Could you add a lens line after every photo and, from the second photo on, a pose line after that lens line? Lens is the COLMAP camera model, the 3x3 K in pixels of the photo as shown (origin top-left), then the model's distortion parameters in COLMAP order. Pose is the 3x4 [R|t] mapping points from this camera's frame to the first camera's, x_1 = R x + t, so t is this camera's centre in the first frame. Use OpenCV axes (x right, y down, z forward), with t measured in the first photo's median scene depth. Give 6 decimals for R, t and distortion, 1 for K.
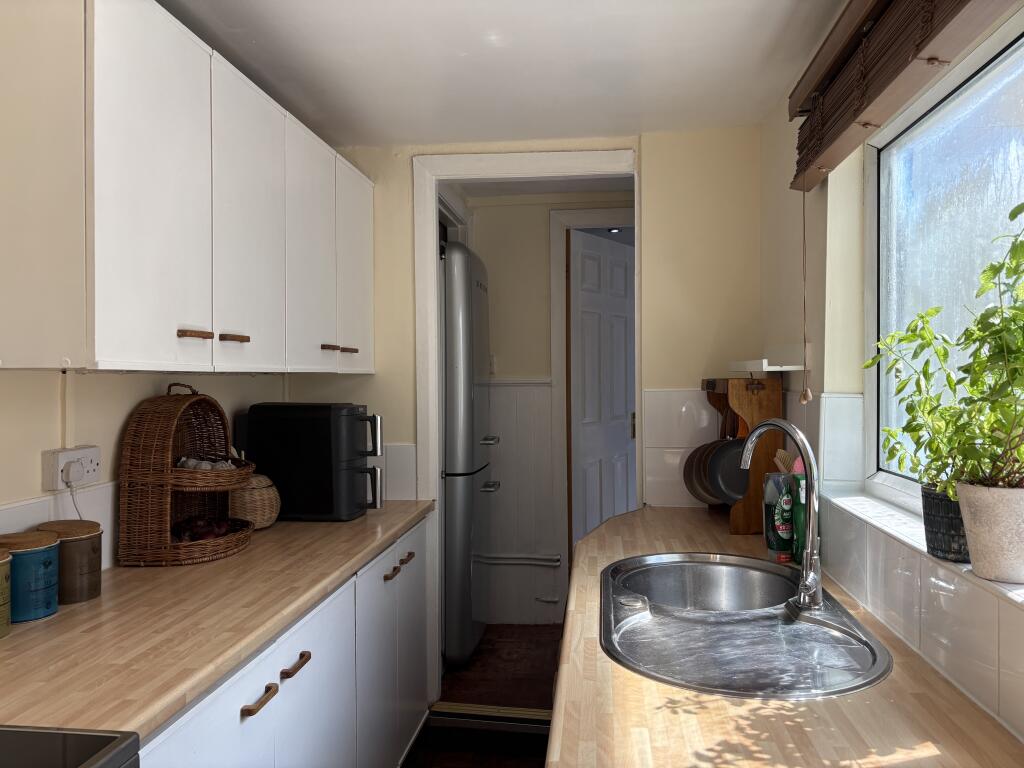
lens RADIAL K [[774.6, 0, 512.0], [0, 774.6, 384.0], [0, 0, 1]] dist [-0.002042, -0.000904]
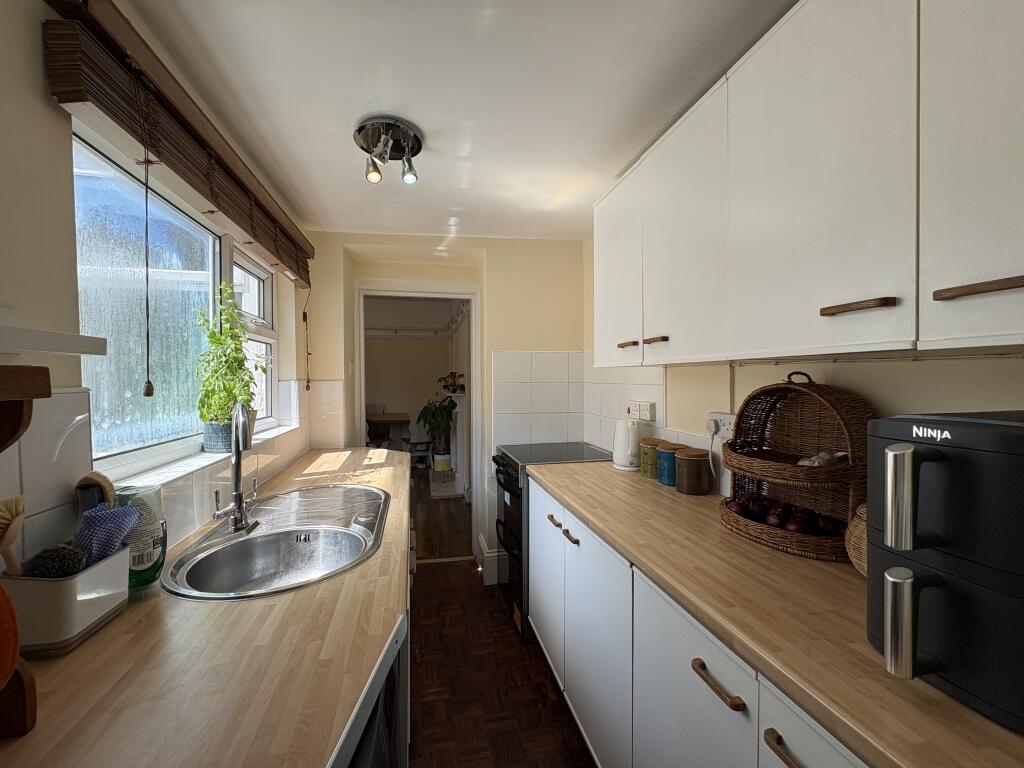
lens RADIAL K [[408.5, 0, 512.0], [0, 408.5, 384.0], [0, 0, 1]] dist [0.000128, 0.000098]
pose [[-0.950817, 0.007994, -0.309650, 0.115915], [0.003221, 0.999868, 0.015921, 0.005844], [0.309737, 0.014141, -0.950717, 1.692194]]
